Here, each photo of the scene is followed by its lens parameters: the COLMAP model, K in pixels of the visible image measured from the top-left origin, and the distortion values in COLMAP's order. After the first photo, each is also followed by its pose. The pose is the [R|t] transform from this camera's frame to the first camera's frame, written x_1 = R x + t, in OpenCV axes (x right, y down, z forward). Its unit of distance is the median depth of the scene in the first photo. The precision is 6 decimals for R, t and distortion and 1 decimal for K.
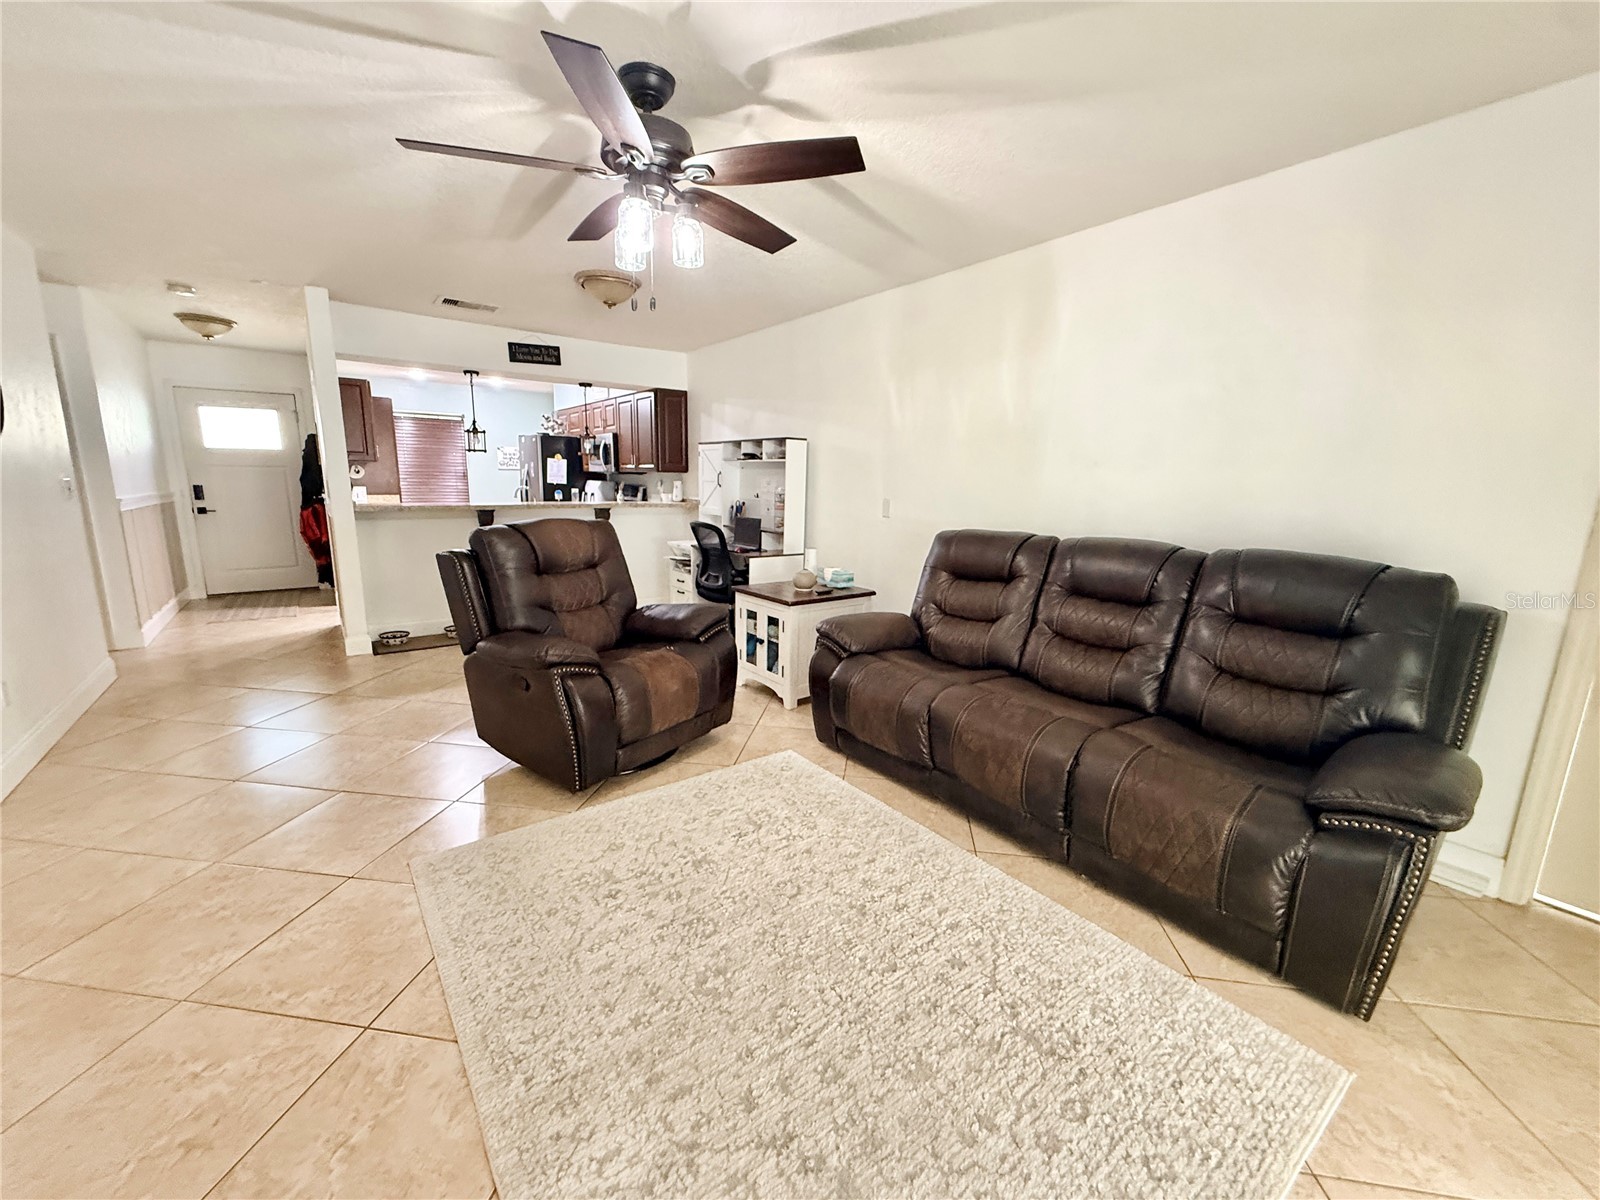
lens RADIAL K [[639.7, 0, 795.6], [0, 639.7, 600.1], [0, 0, 1]] dist [0.001418, 0.000157]
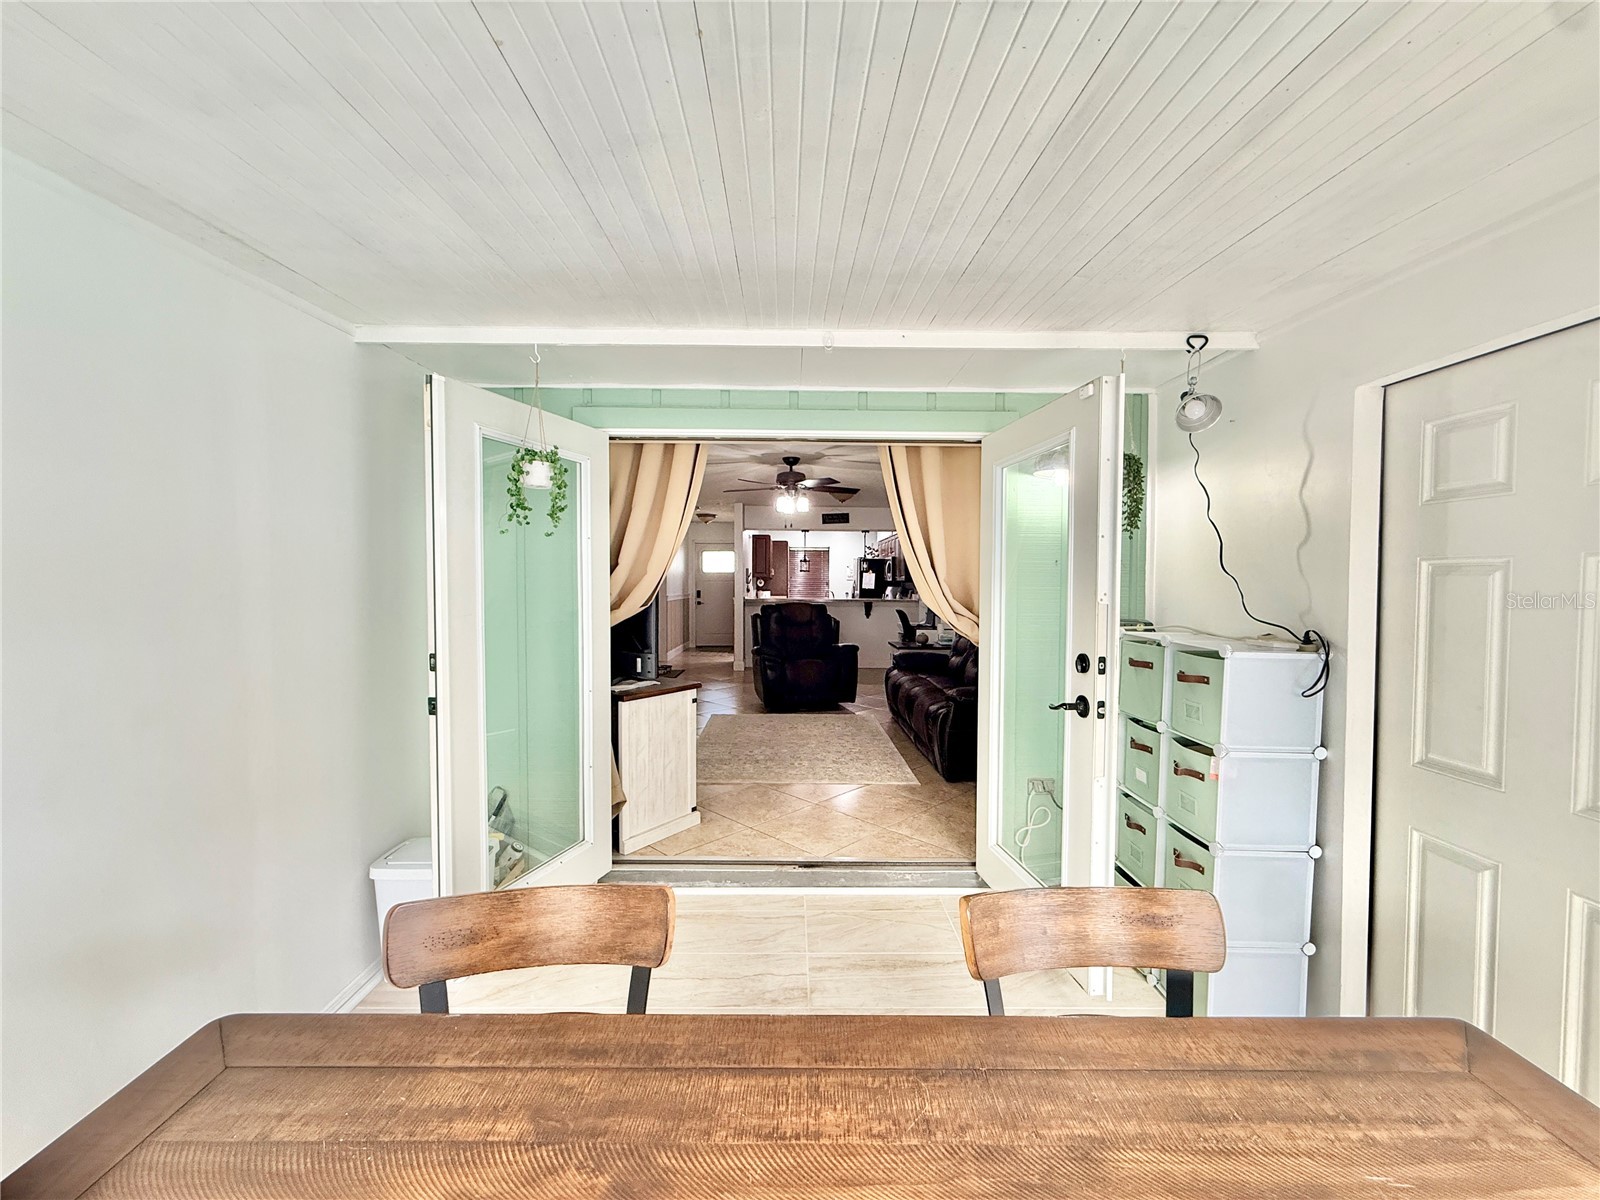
lens RADIAL K [[638.2, 0, 797.1], [0, 638.2, 600.0], [0, 0, 1]] dist [0.000710, 0.000033]
pose [[0.808656, 0.002293, -0.588278, 0.834962], [-0.099292, 0.986178, -0.132645, 0.142931], [0.579842, 0.165675, 0.797706, -0.695400]]
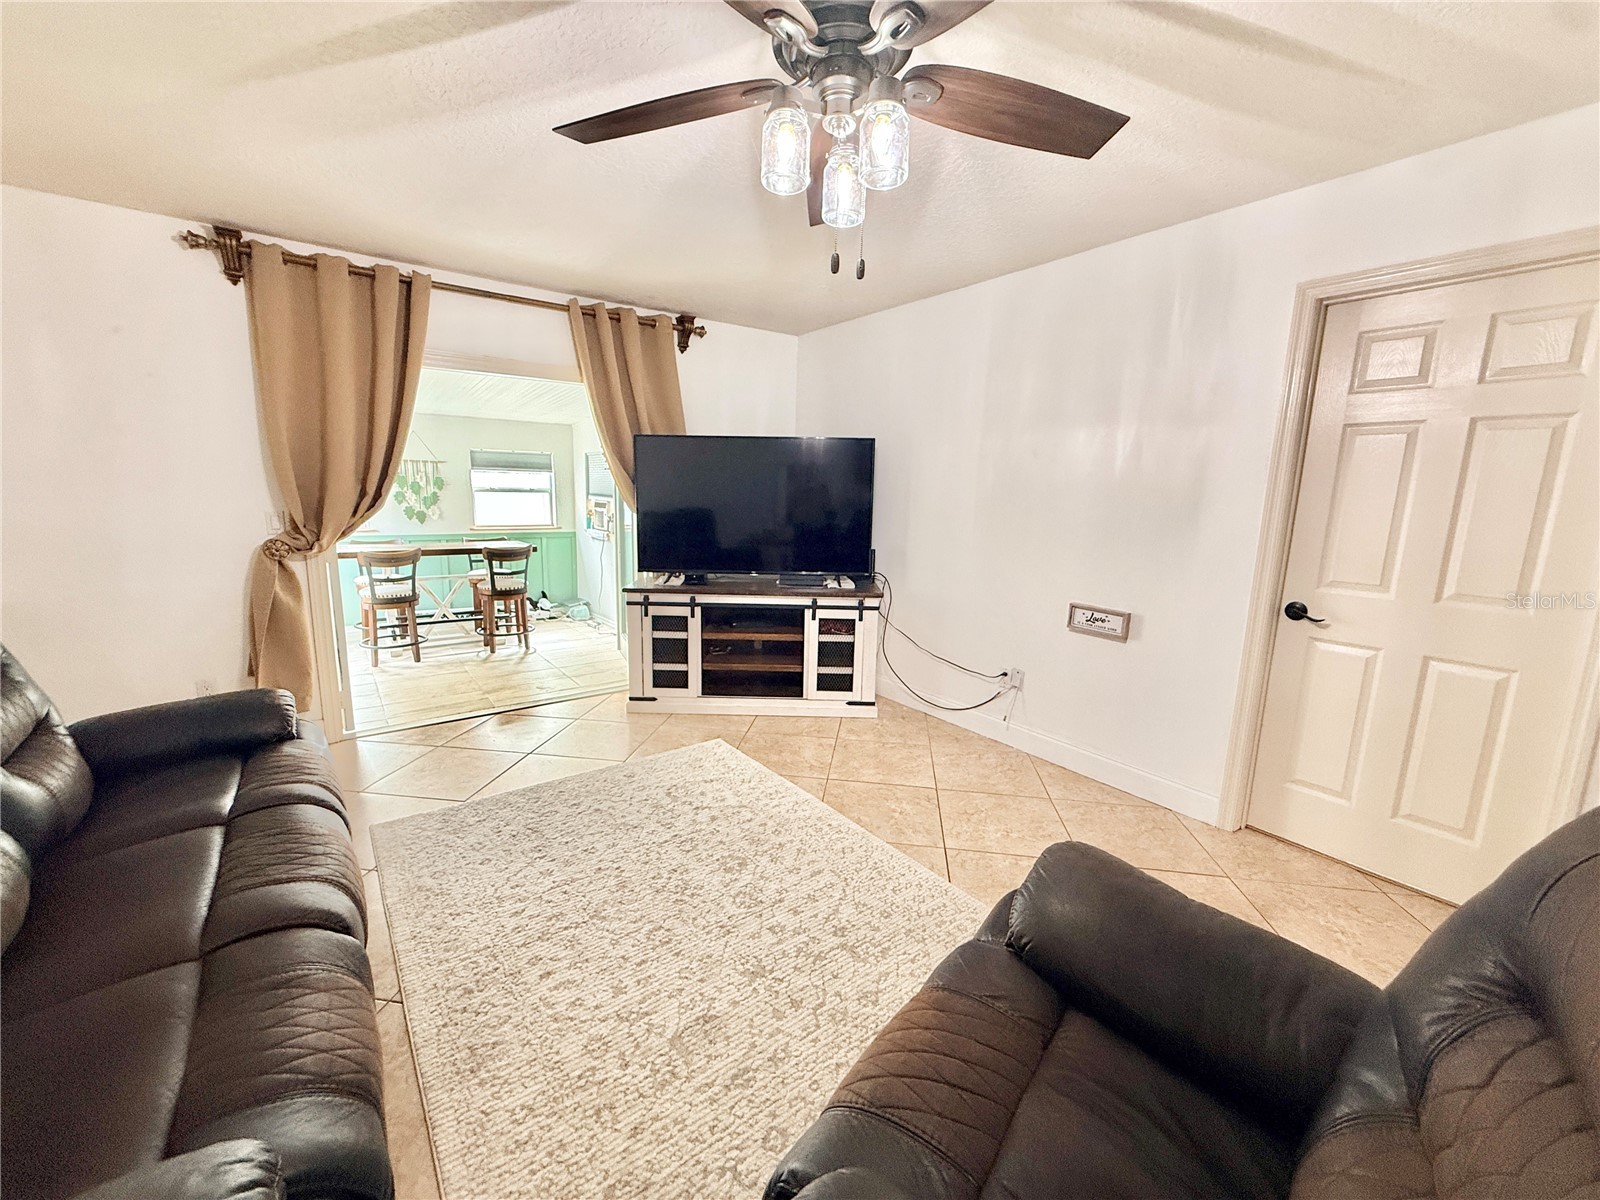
lens RADIAL K [[638.2, 0, 797.1], [0, 638.2, 600.0], [0, 0, 1]] dist [0.000710, 0.000033]
pose [[-0.999160, -0.040484, -0.006355, -0.105351], [-0.040118, 0.934706, 0.353150, -0.201169], [-0.008357, 0.353108, -0.935545, 0.951837]]
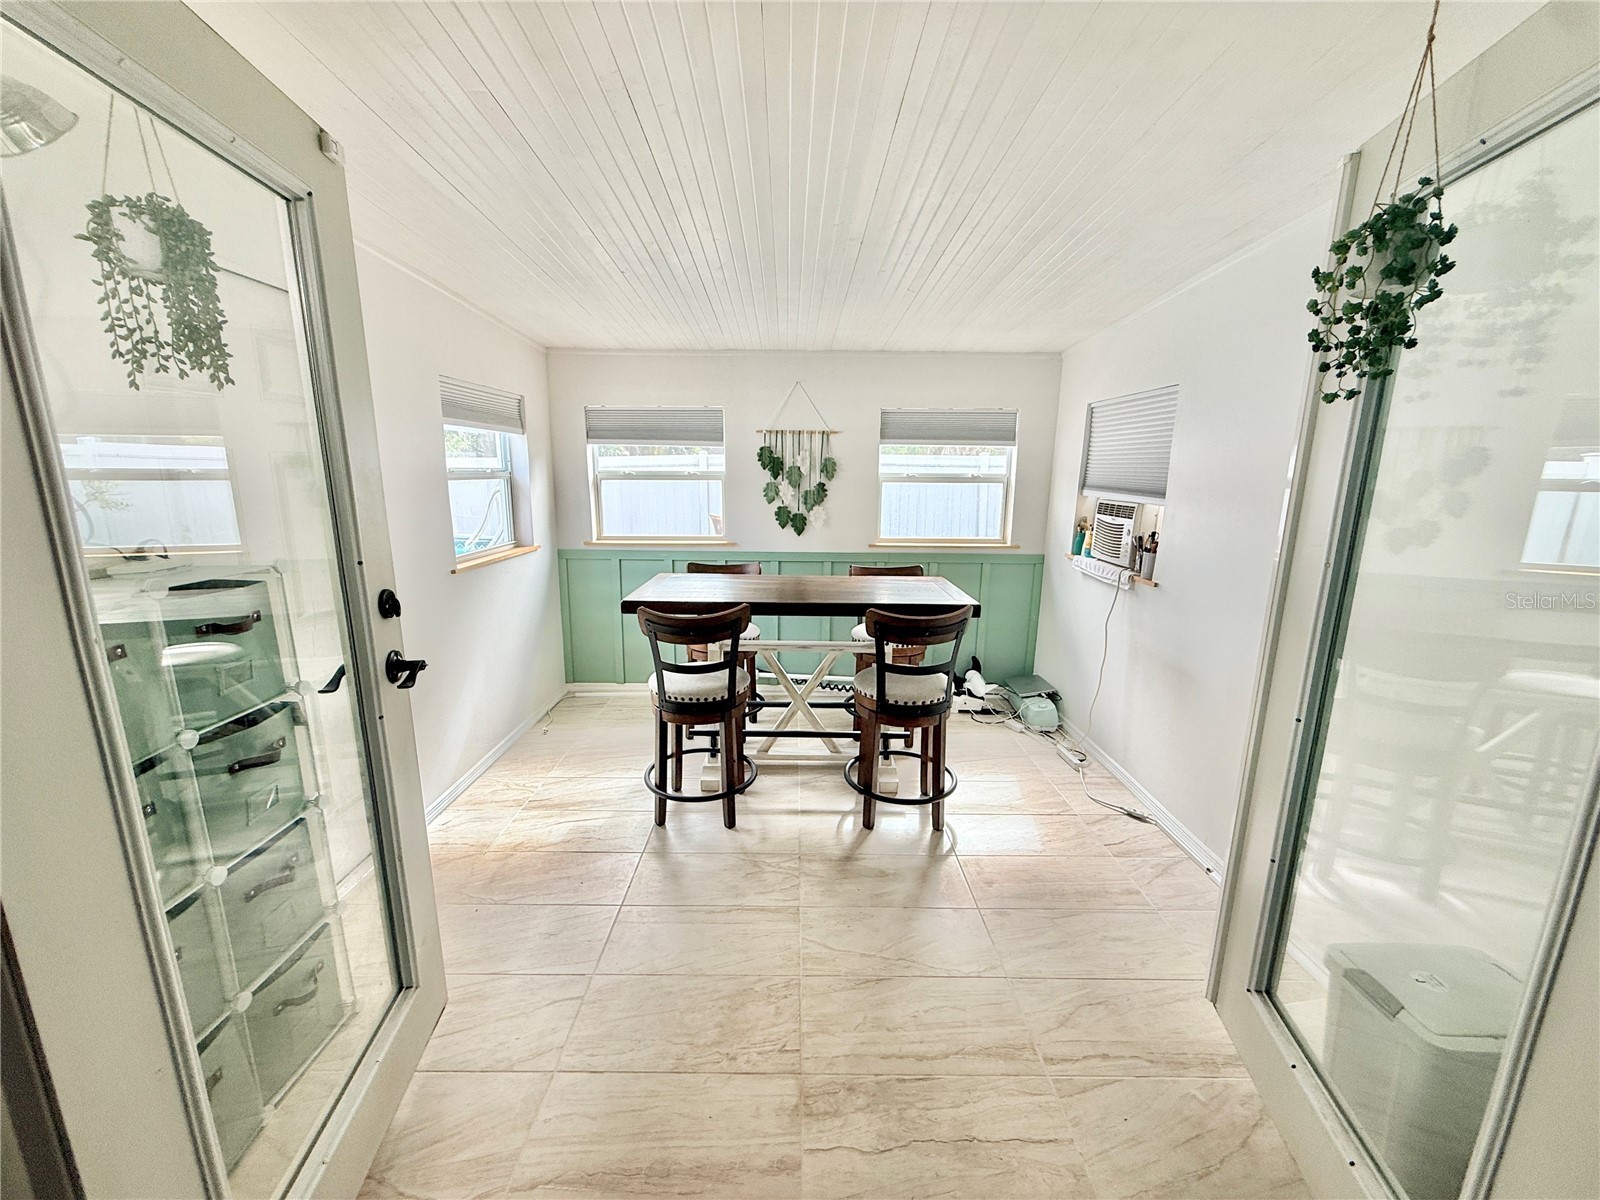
lens RADIAL K [[636.2, 0, 794.8], [0, 636.2, 600.3], [0, 0, 1]] dist [0.000656, -0.000197]
pose [[-0.803310, -0.147139, 0.577099, 0.301239], [0.090245, 0.927738, 0.362158, -0.018452], [-0.588684, 0.343005, -0.731982, 0.049813]]
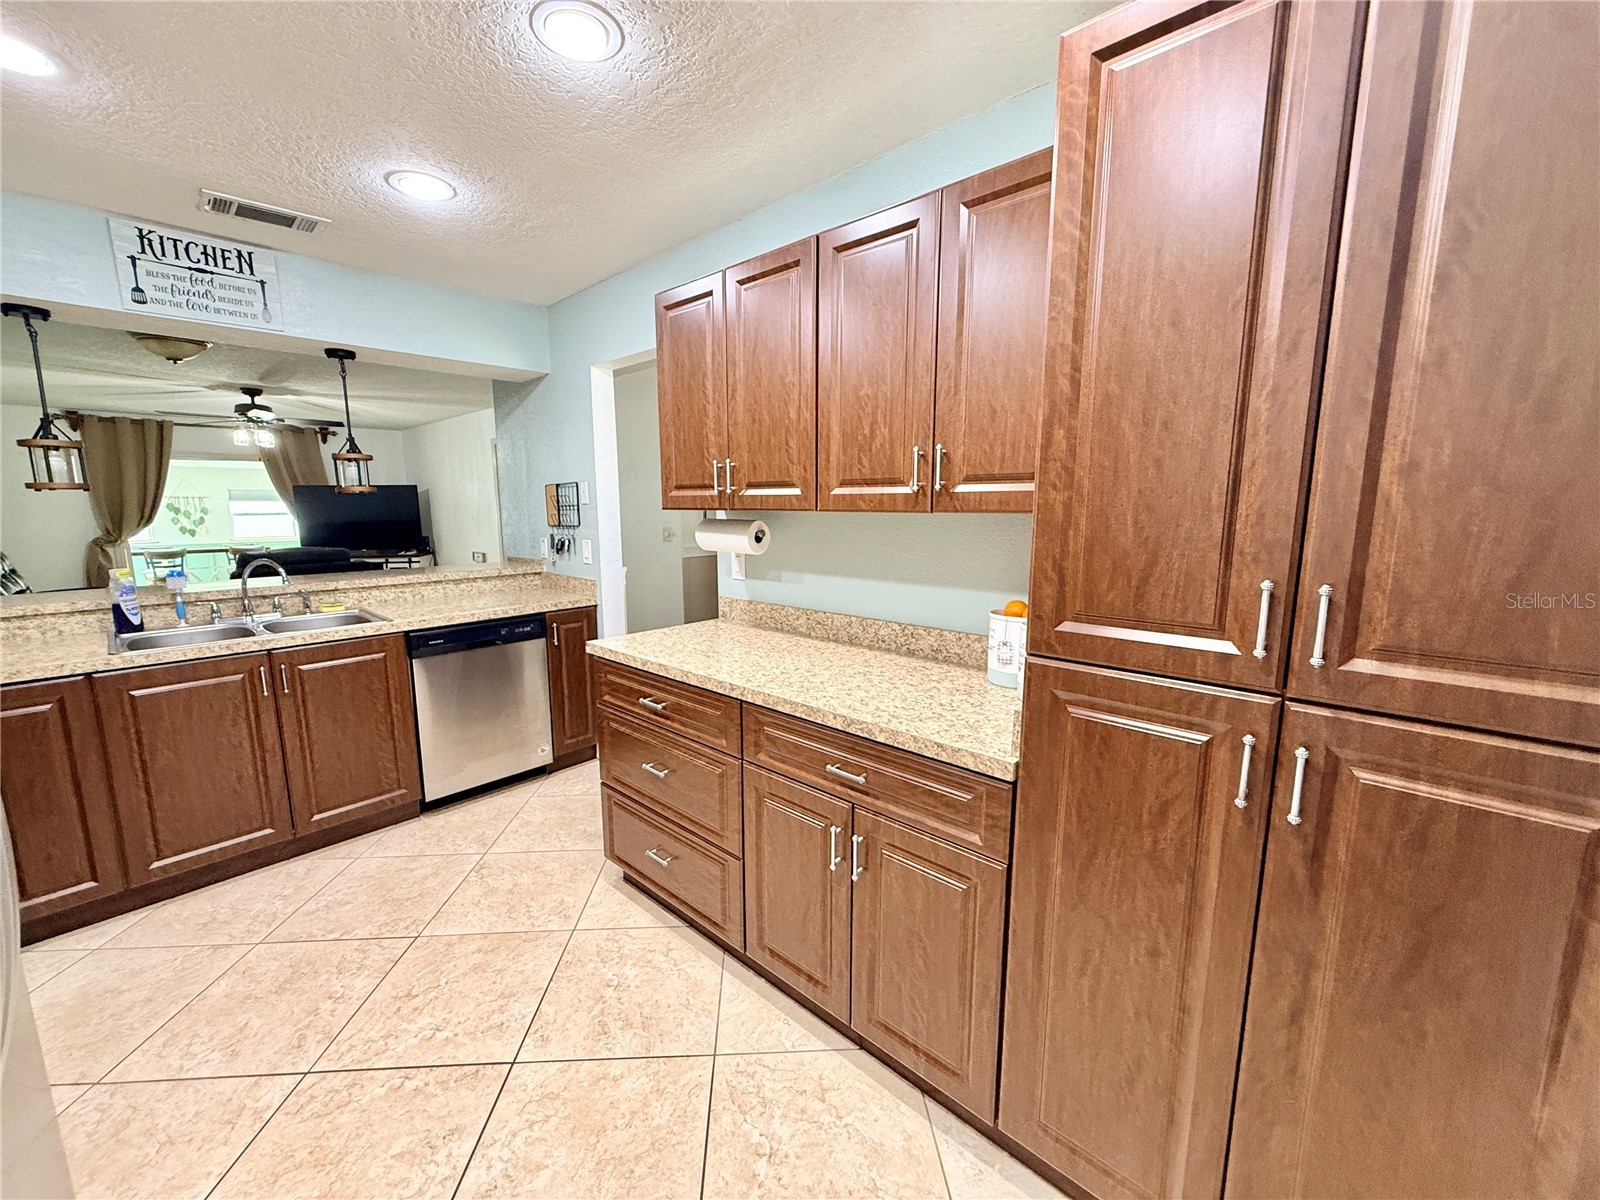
lens RADIAL K [[636.2, 0, 794.8], [0, 636.2, 600.3], [0, 0, 1]] dist [0.000656, -0.000197]
pose [[-0.982349, 0.014079, -0.186527, -1.129246], [-0.048240, 0.944366, 0.325338, -0.501106], [0.180730, 0.328594, -0.927018, 2.370522]]
